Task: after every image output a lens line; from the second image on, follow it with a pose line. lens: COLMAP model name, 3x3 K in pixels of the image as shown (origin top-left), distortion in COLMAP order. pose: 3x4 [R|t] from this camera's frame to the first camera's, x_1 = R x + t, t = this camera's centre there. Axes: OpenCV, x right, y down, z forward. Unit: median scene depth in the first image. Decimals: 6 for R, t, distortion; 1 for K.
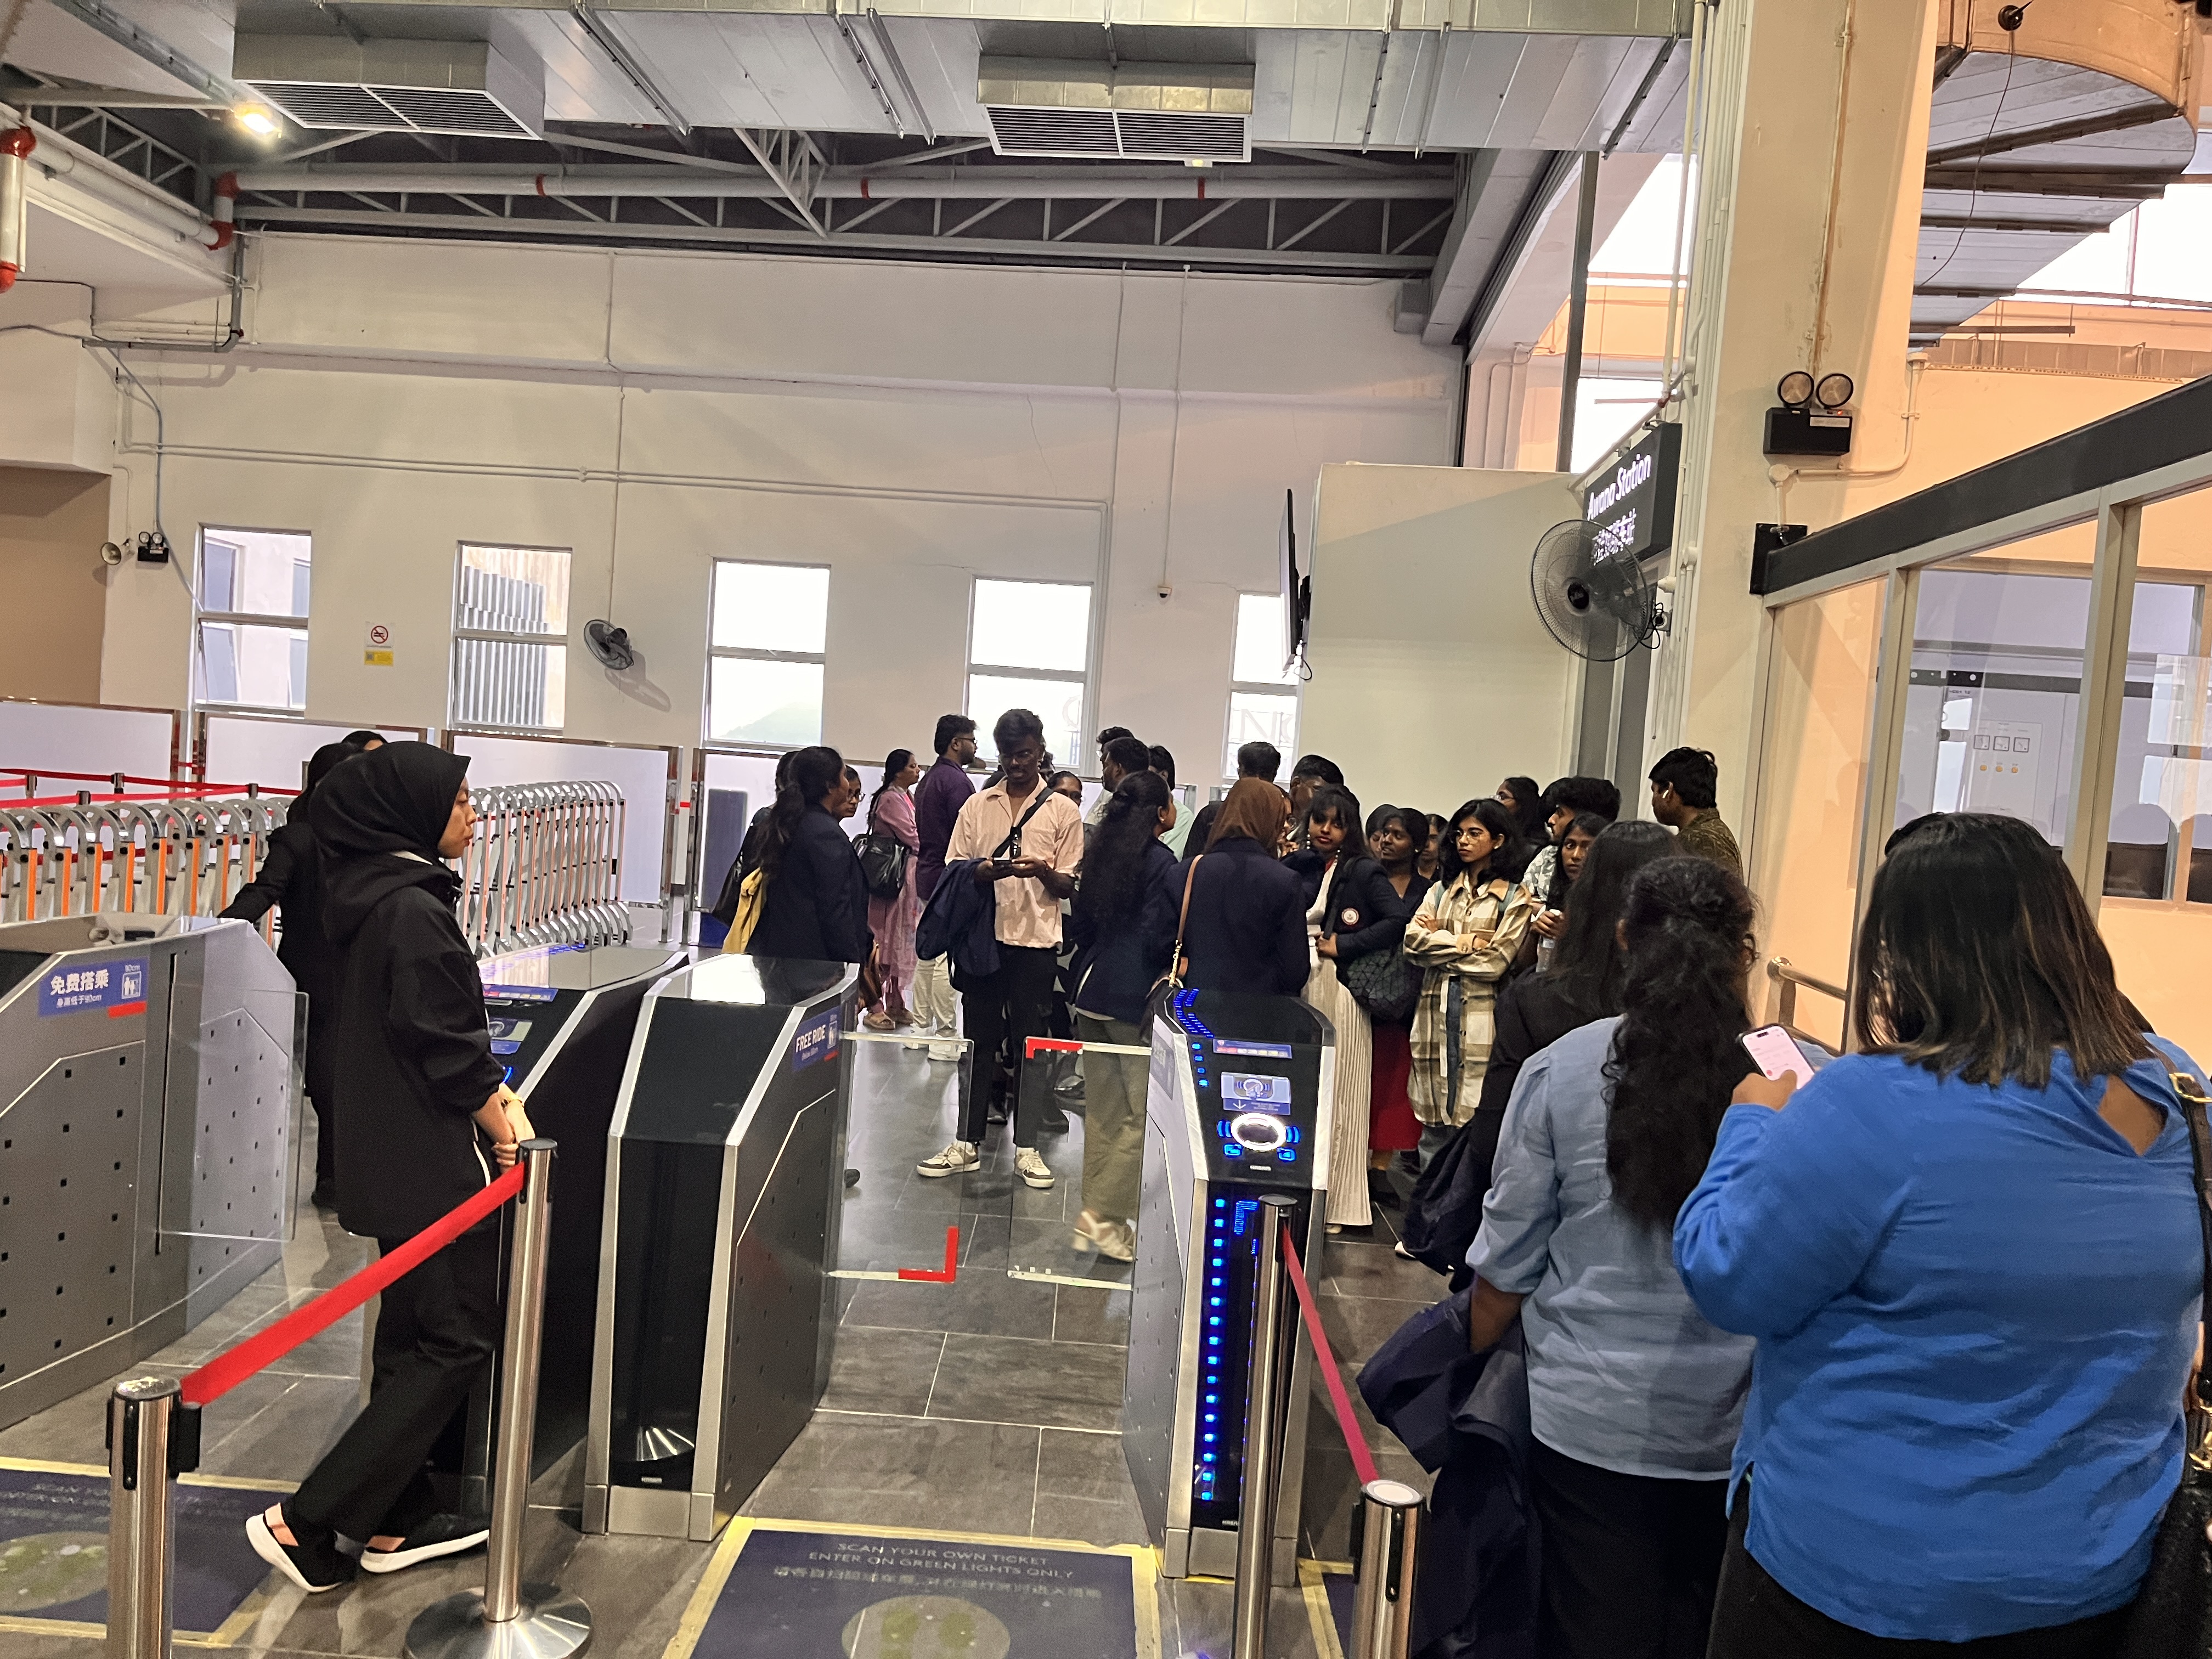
lens RADIAL K [[1655.4, 0, 1106.0], [0, 1655.4, 829.5], [0, 0, 1]] dist [0.000552, -0.005020]
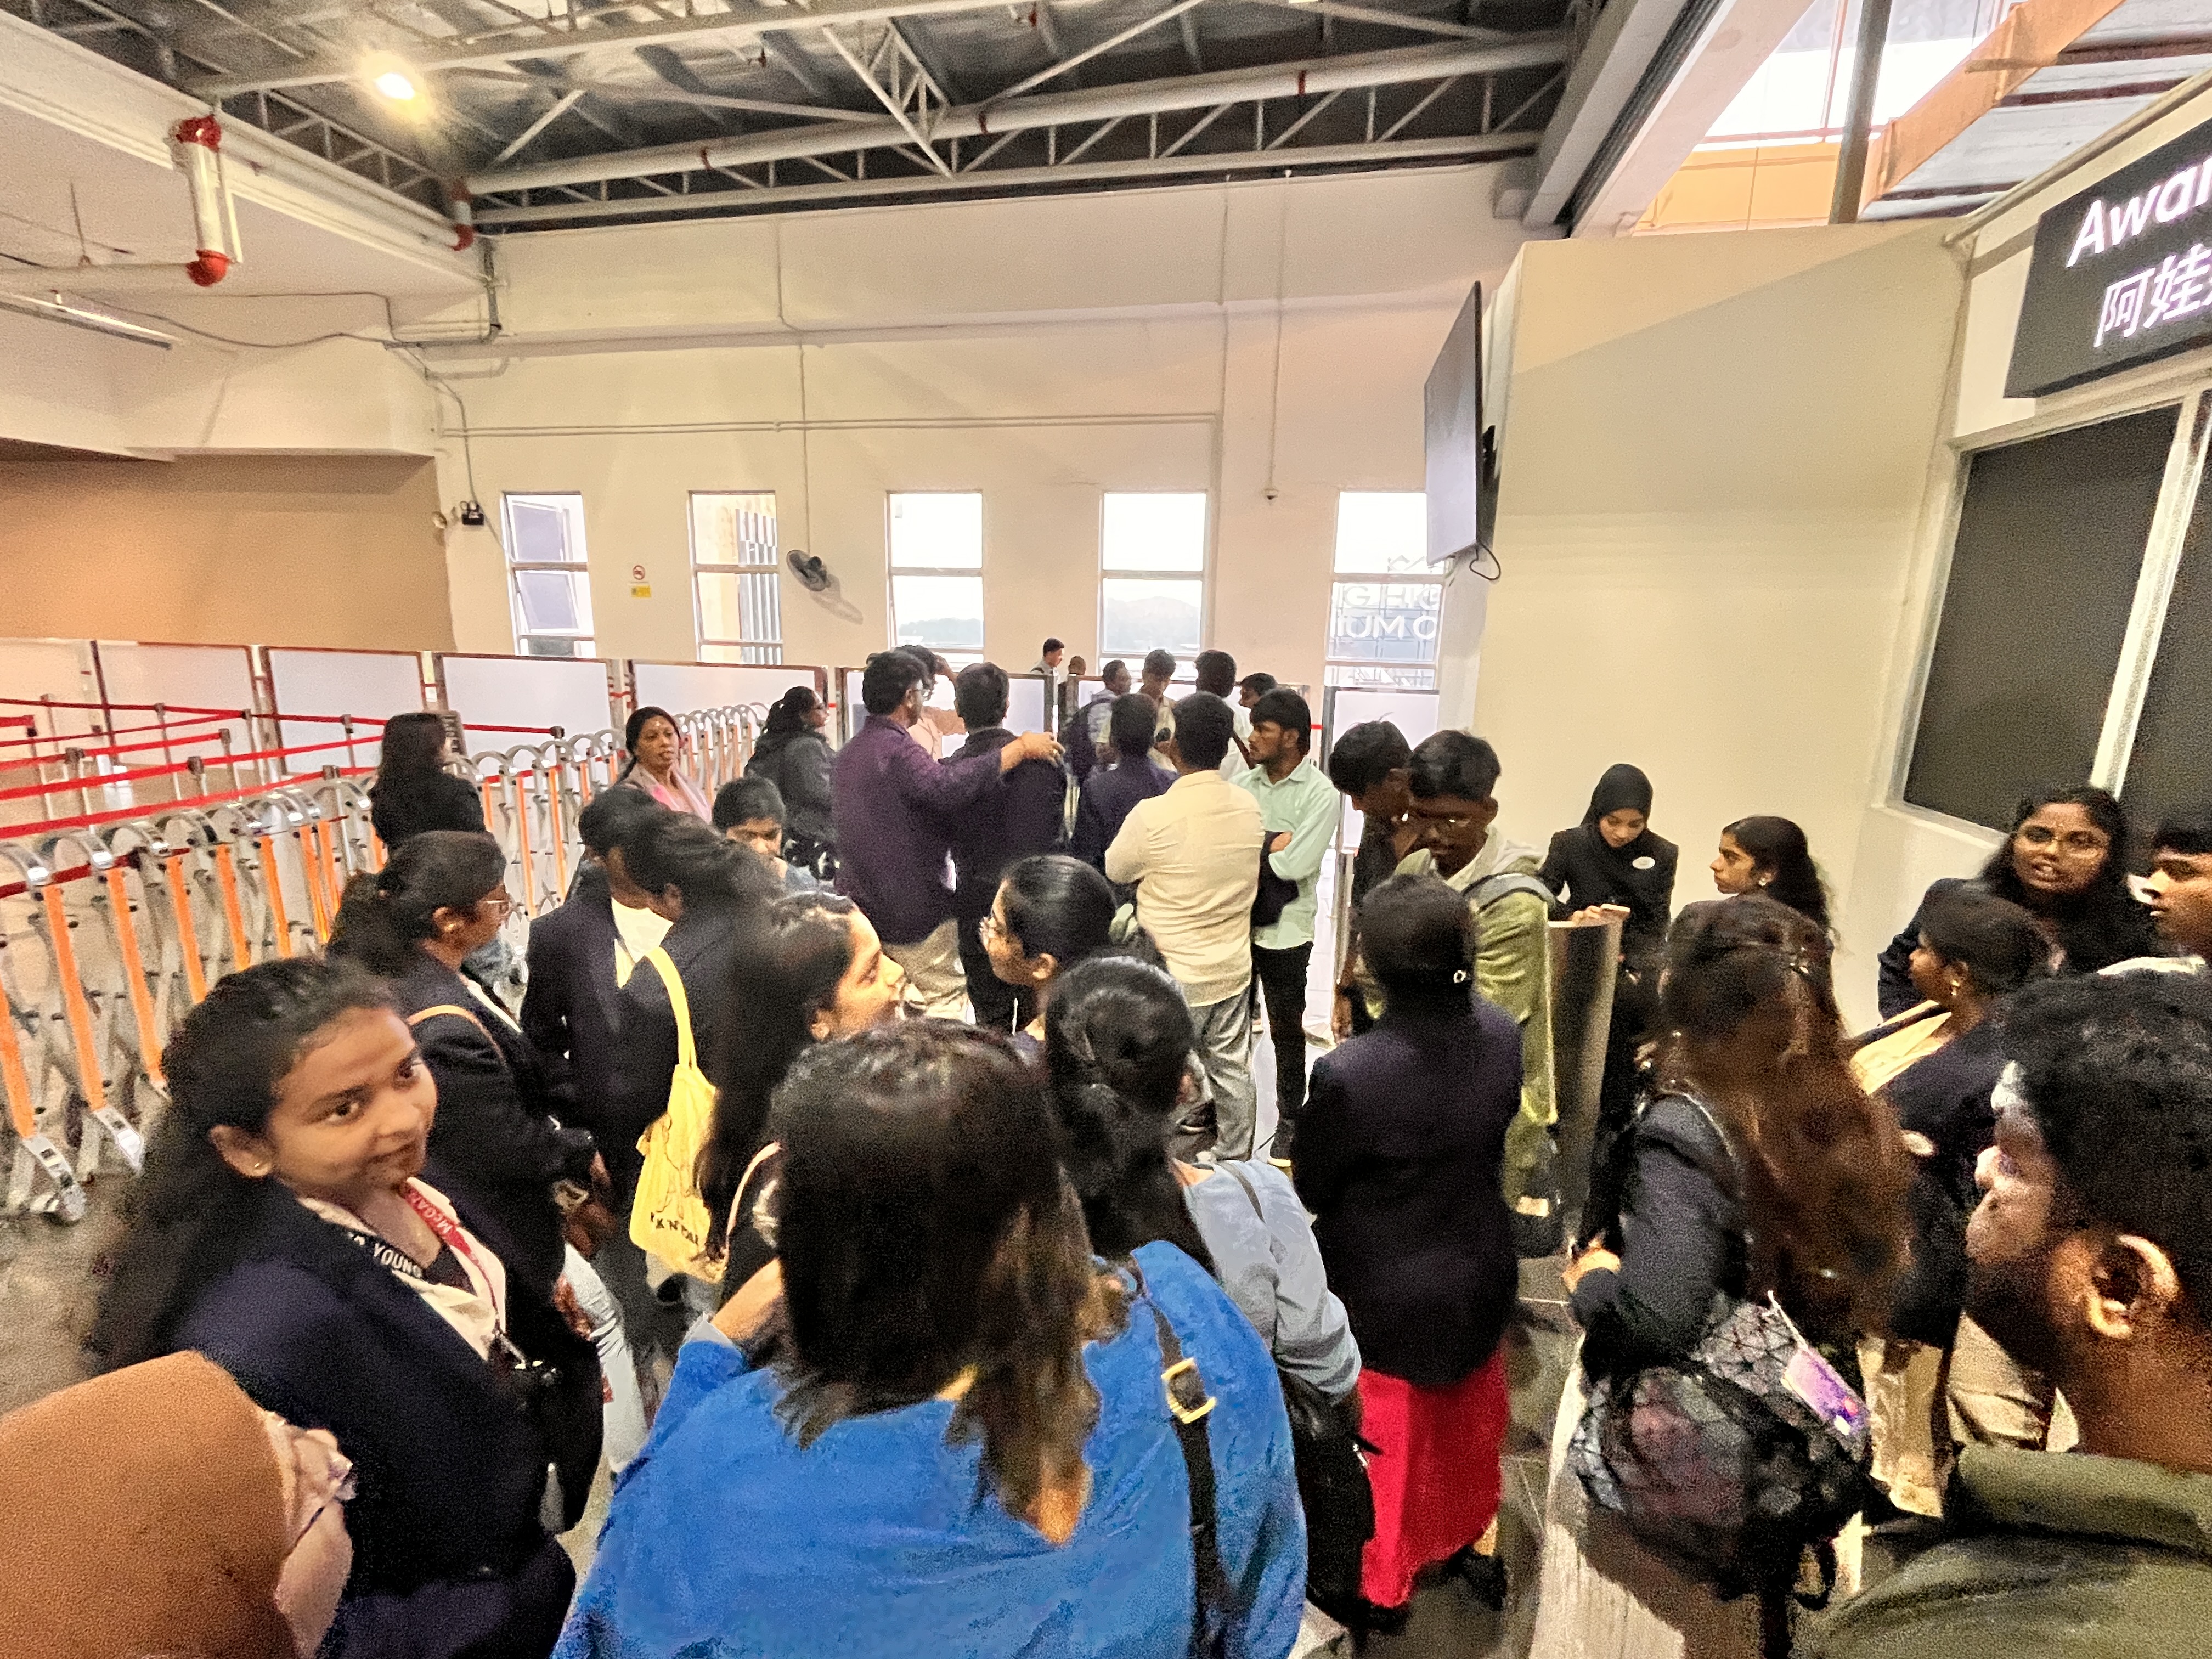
lens RADIAL K [[979.6, 0, 1106.0], [0, 979.6, 829.5], [0, 0, 1]] dist [-0.030601, 0.014015]
pose [[0.991307, -0.020204, -0.130005, 0.005588], [0.041446, 0.985783, 0.162832, -0.032674], [0.124867, -0.166805, 0.978051, 0.306527]]
